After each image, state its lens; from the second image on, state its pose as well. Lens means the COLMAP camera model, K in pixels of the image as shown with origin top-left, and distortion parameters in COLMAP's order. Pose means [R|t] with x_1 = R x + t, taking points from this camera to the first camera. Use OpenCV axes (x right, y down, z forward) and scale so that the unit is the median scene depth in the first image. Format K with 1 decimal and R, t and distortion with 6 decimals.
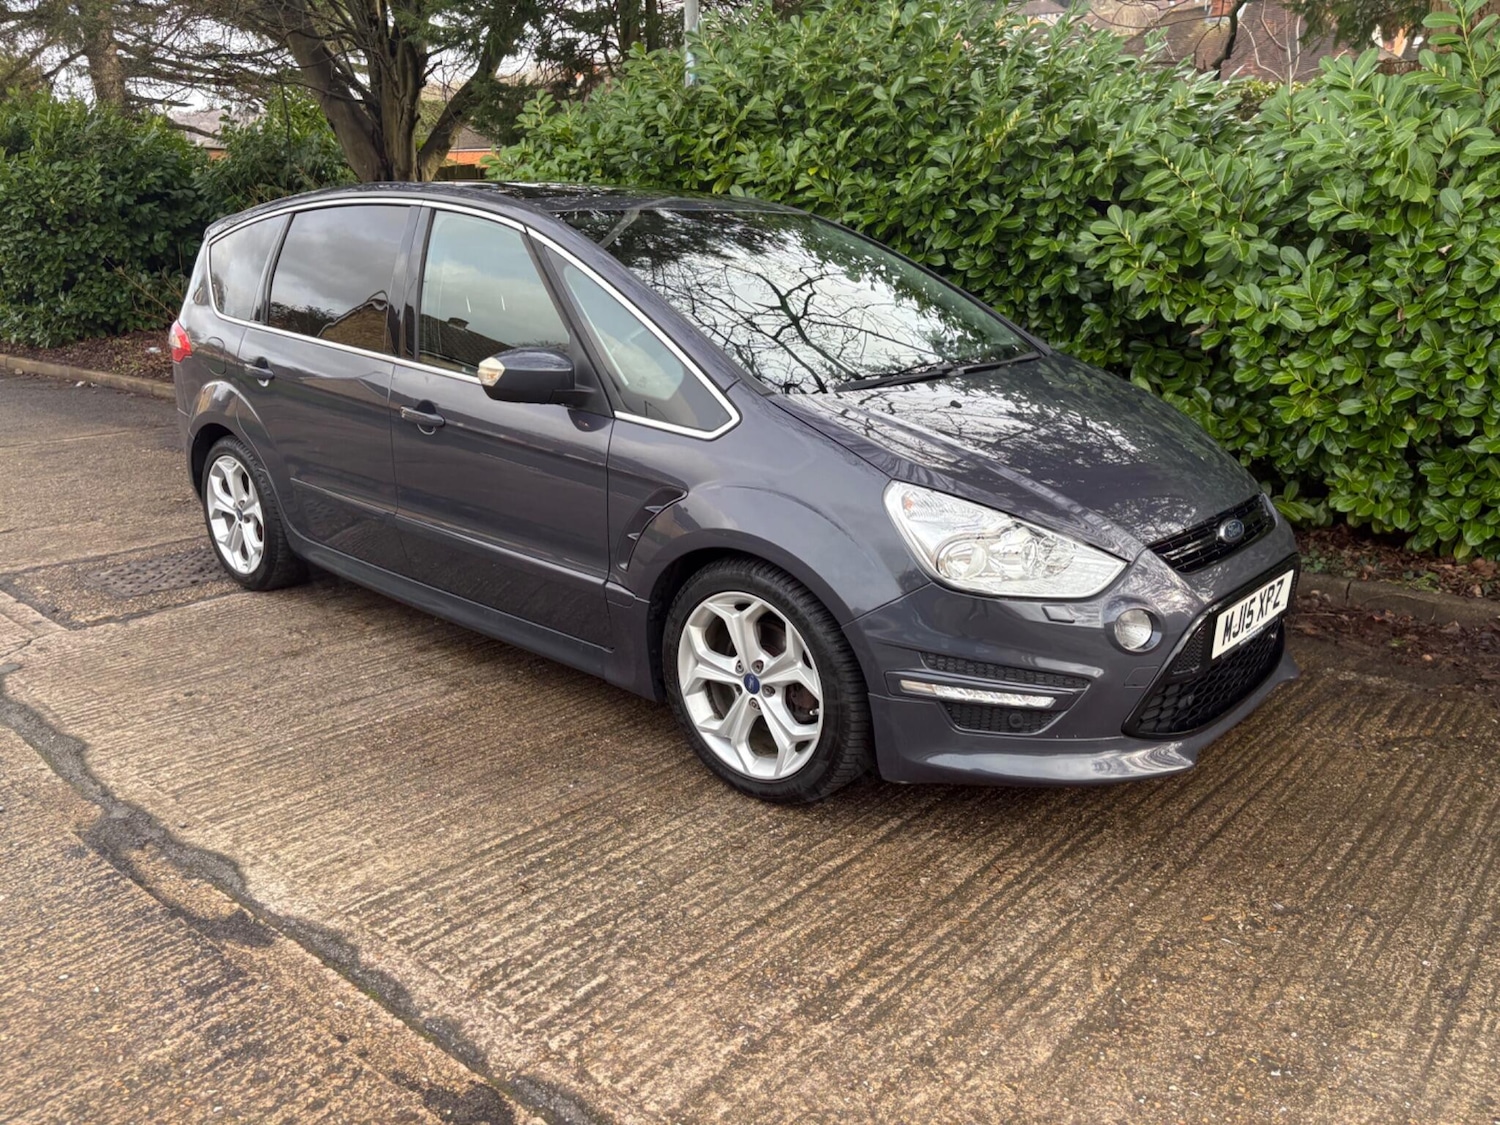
lens RADIAL K [[1106.3, 0, 721.9], [0, 1106.3, 552.6], [0, 0, 1]] dist [0.032114, -0.034517]
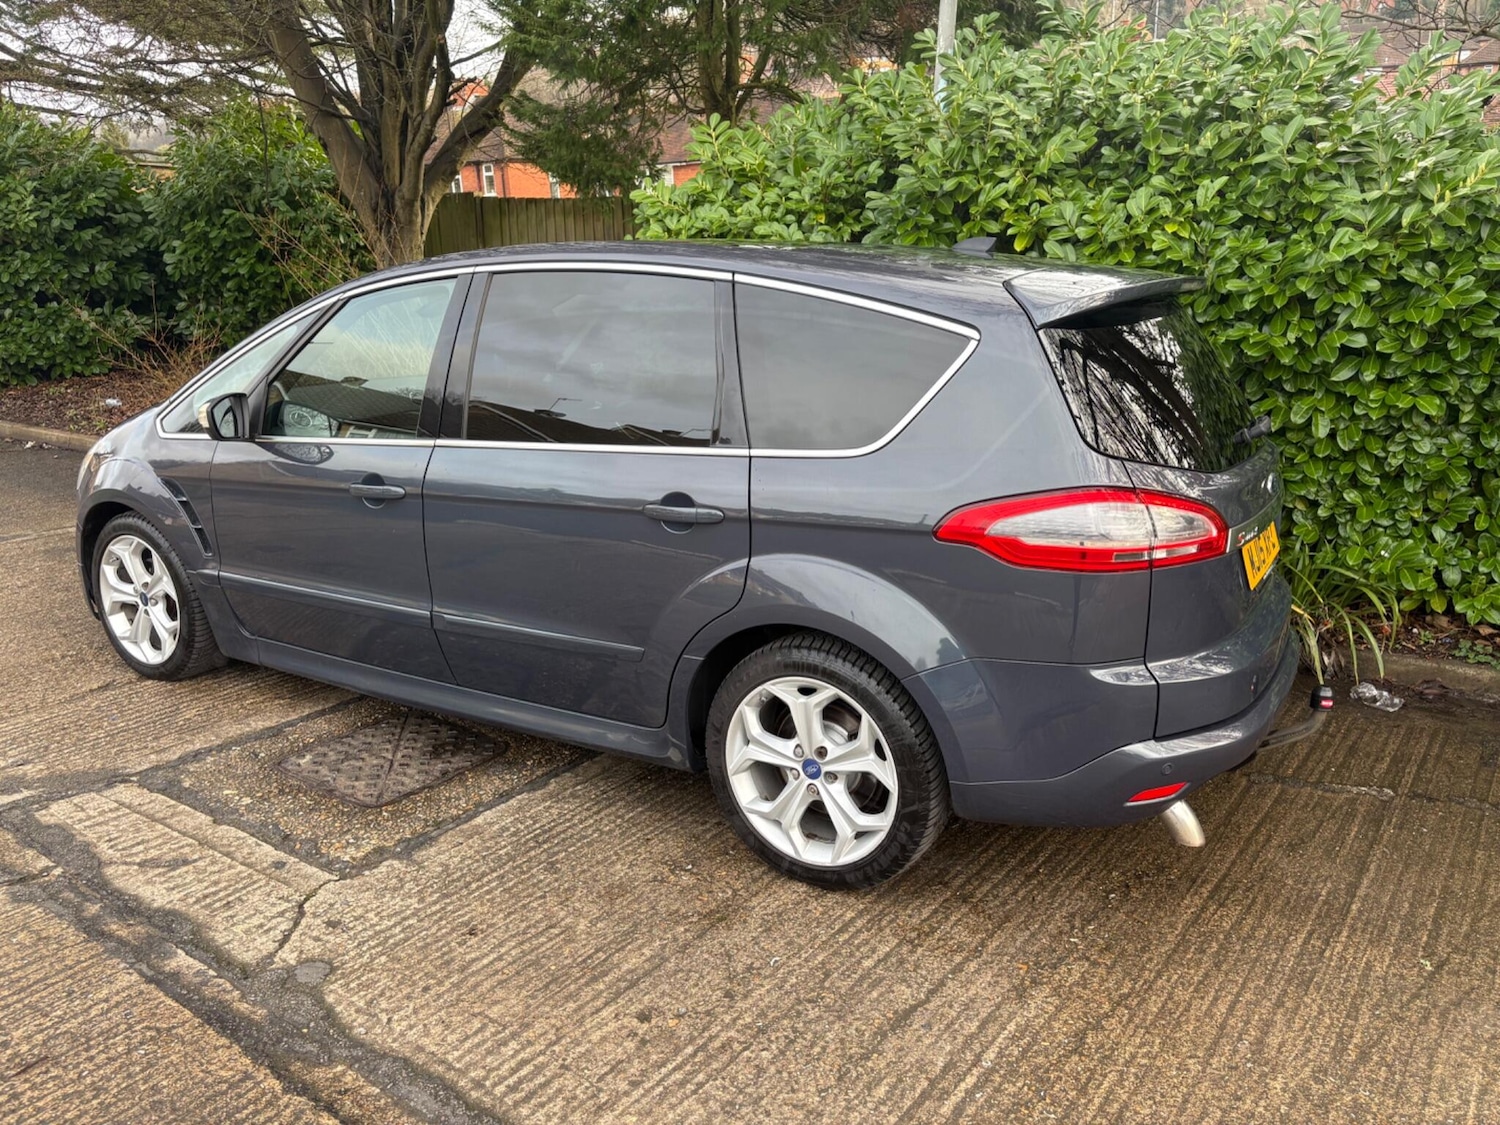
lens RADIAL K [[1116.1, 0, 740.8], [0, 1116.1, 554.9], [0, 0, 1]] dist [0.047006, -0.053327]
pose [[0.991962, -0.014077, 0.125747, -0.536937], [0.017114, 0.999587, -0.023106, -0.138621], [-0.125370, 0.025072, 0.991793, 0.349200]]
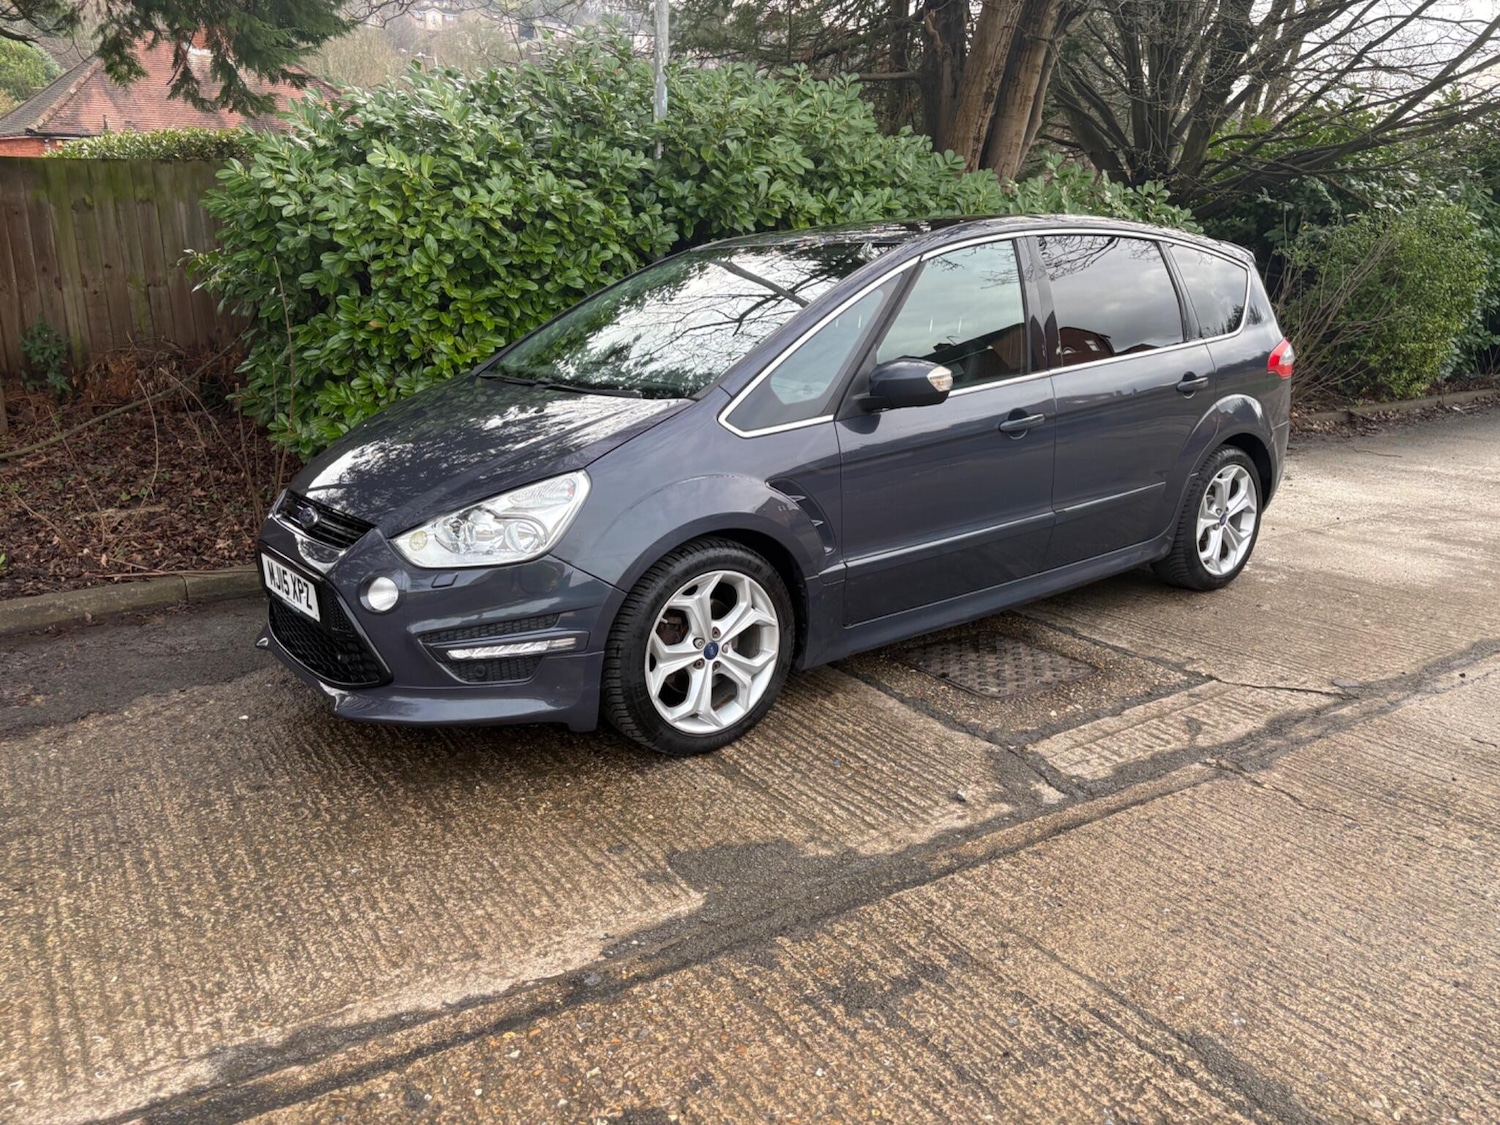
lens RADIAL K [[1130.8, 0, 714.7], [0, 1130.8, 562.5], [0, 0, 1]] dist [0.041757, -0.046729]
pose [[0.246520, -0.237643, 0.939550, -1.973102], [0.262073, 0.949697, 0.171446, -0.375741], [-0.933030, 0.203965, 0.296399, 1.369605]]
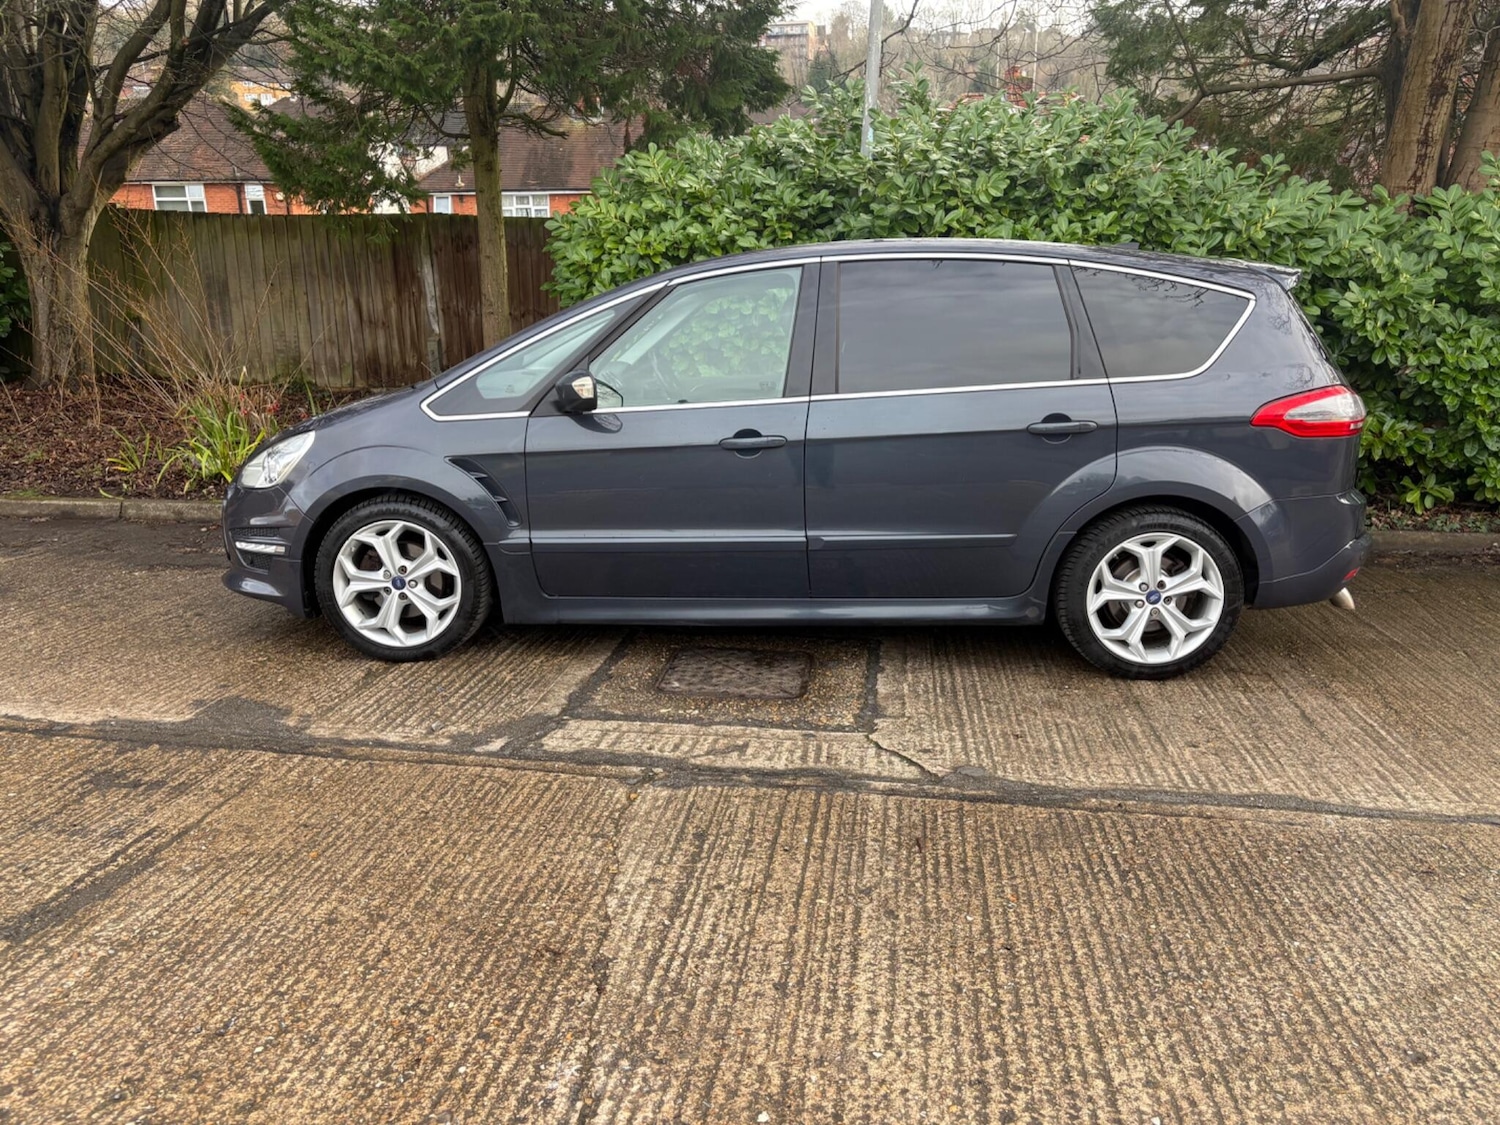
lens RADIAL K [[1117.4, 0, 724.5], [0, 1117.4, 555.3], [0, 0, 1]] dist [0.045119, -0.048964]
pose [[0.824087, -0.106090, 0.556440, -1.450009], [0.139295, 0.990096, -0.017526, -0.086101], [-0.549069, 0.091952, 0.830703, 0.410916]]
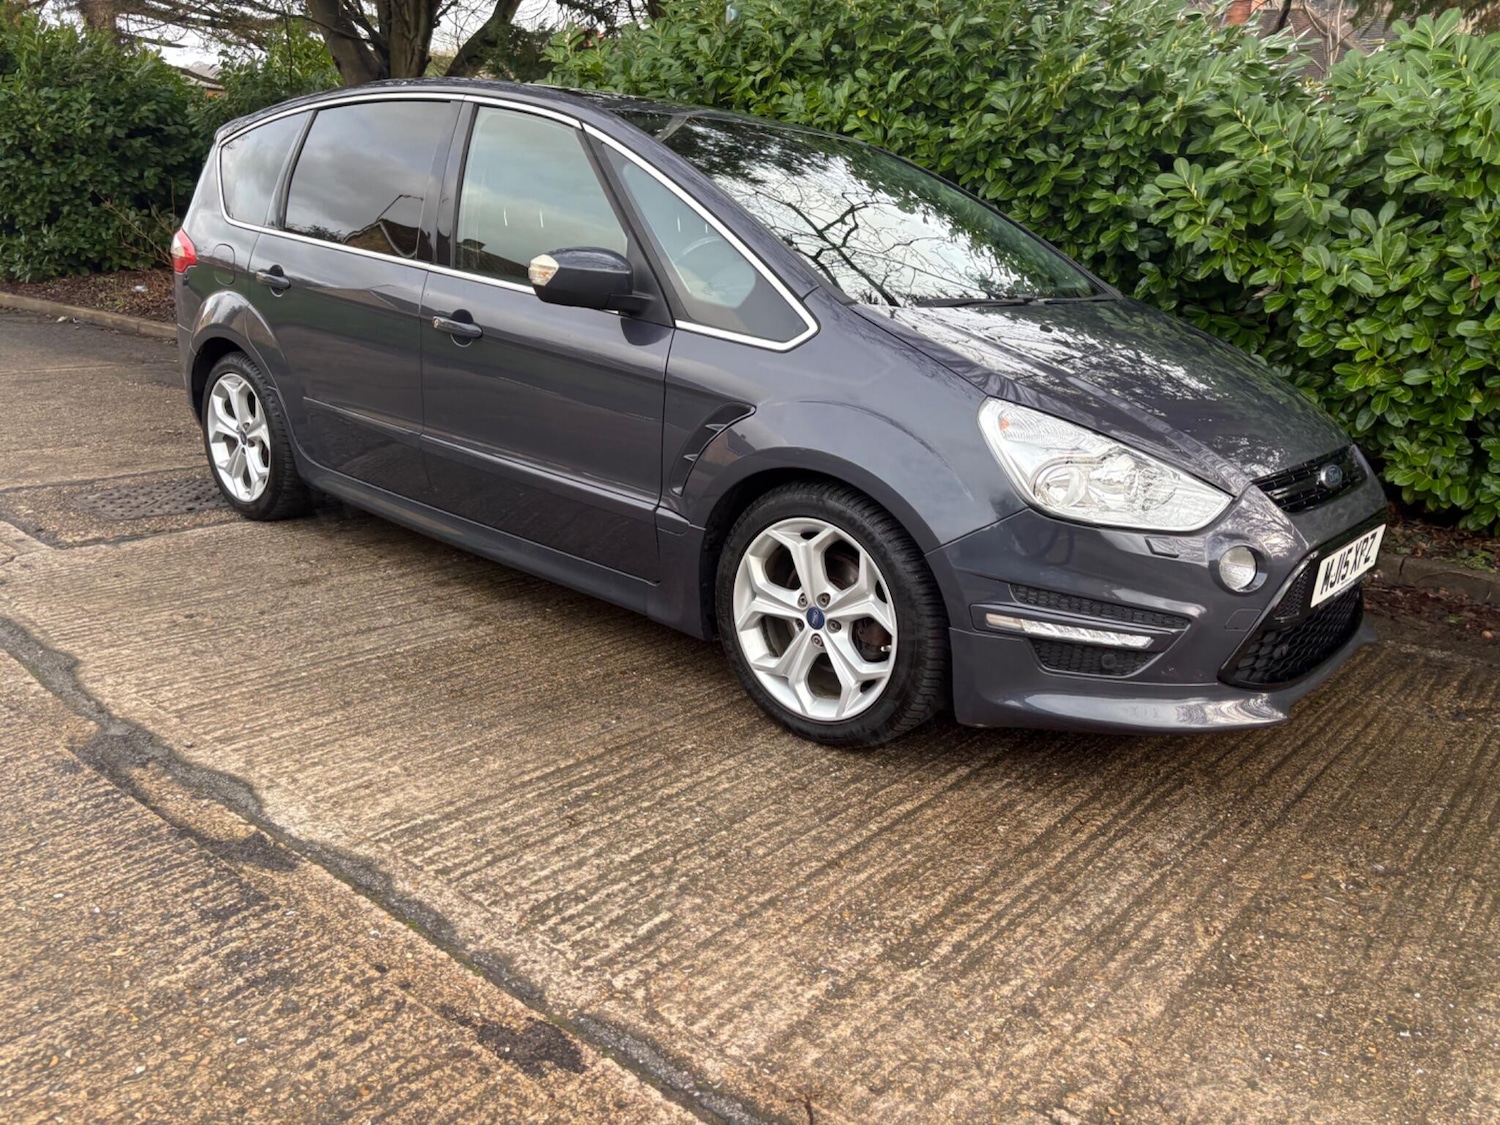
lens RADIAL K [[1107.4, 0, 750.0], [0, 1107.4, 562.5], [0, 0, 1]] dist [0.037909, -0.045399]
pose [[0.998231, 0.043906, 0.040093, -0.056644], [-0.044630, 0.998853, 0.017352, 0.048697], [-0.039285, -0.019111, 0.999045, 0.060349]]
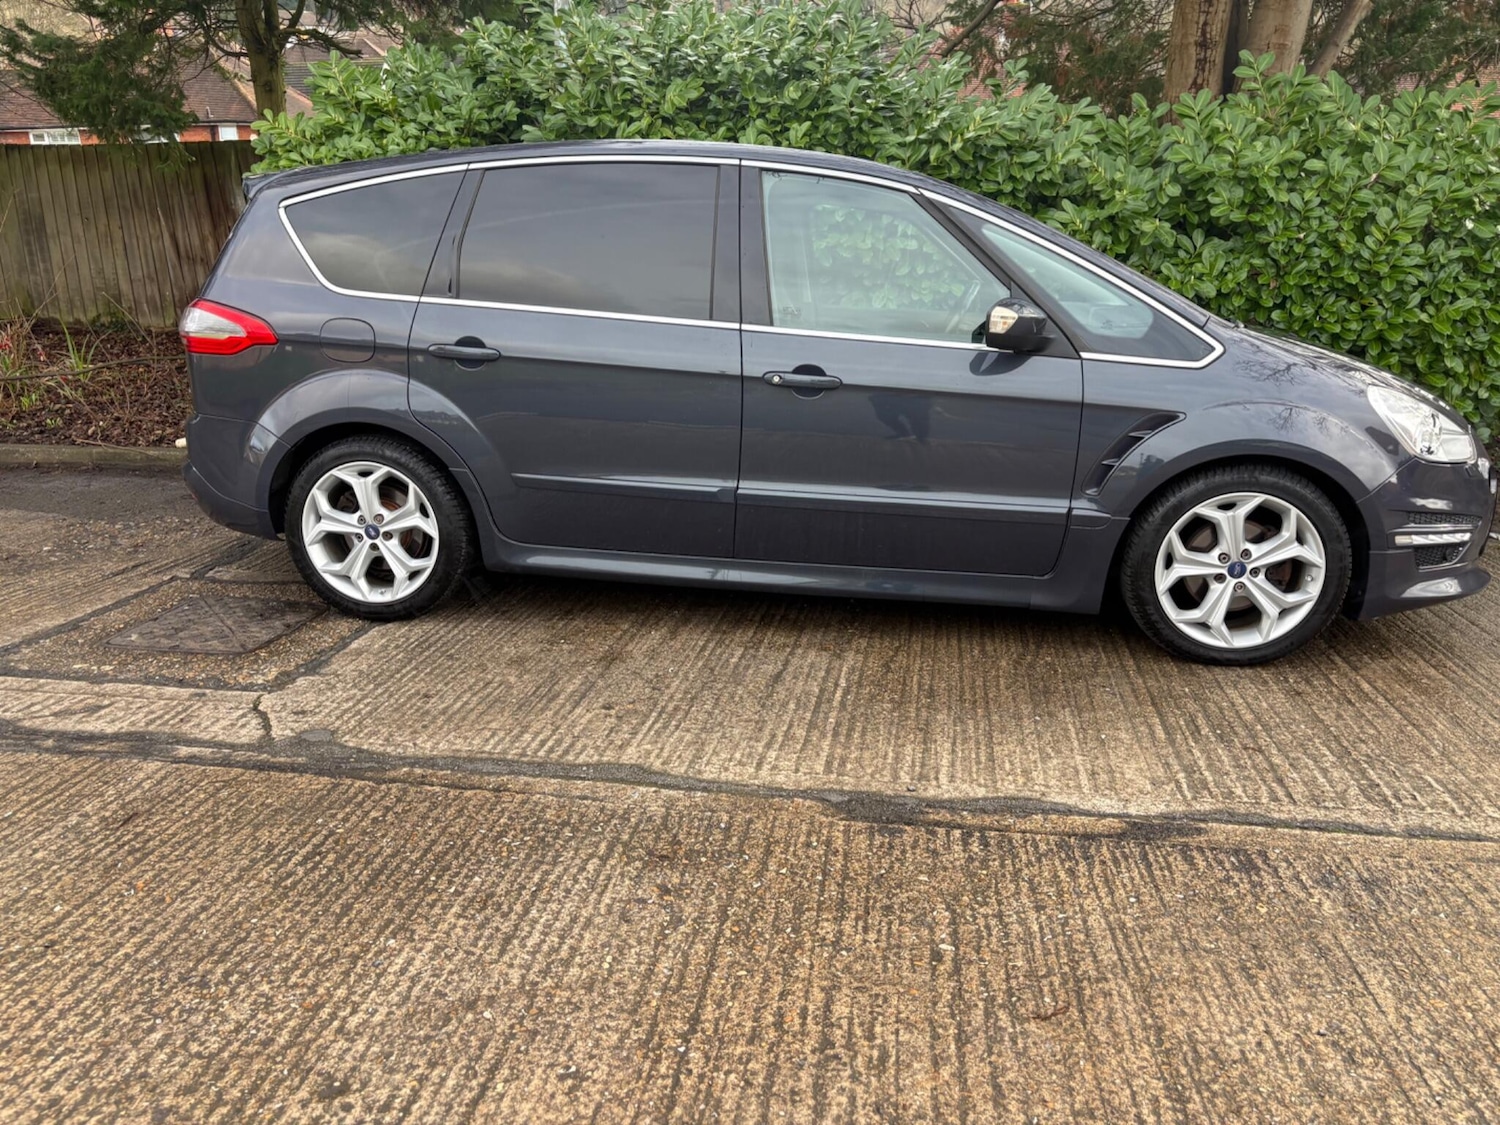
lens RADIAL K [[1130.8, 0, 714.7], [0, 1130.8, 562.5], [0, 0, 1]] dist [0.041757, -0.046729]
pose [[0.840975, -0.127835, 0.525756, -0.920651], [0.135305, 0.990503, 0.024409, 0.003121], [-0.523883, 0.050610, 0.850285, 0.203707]]
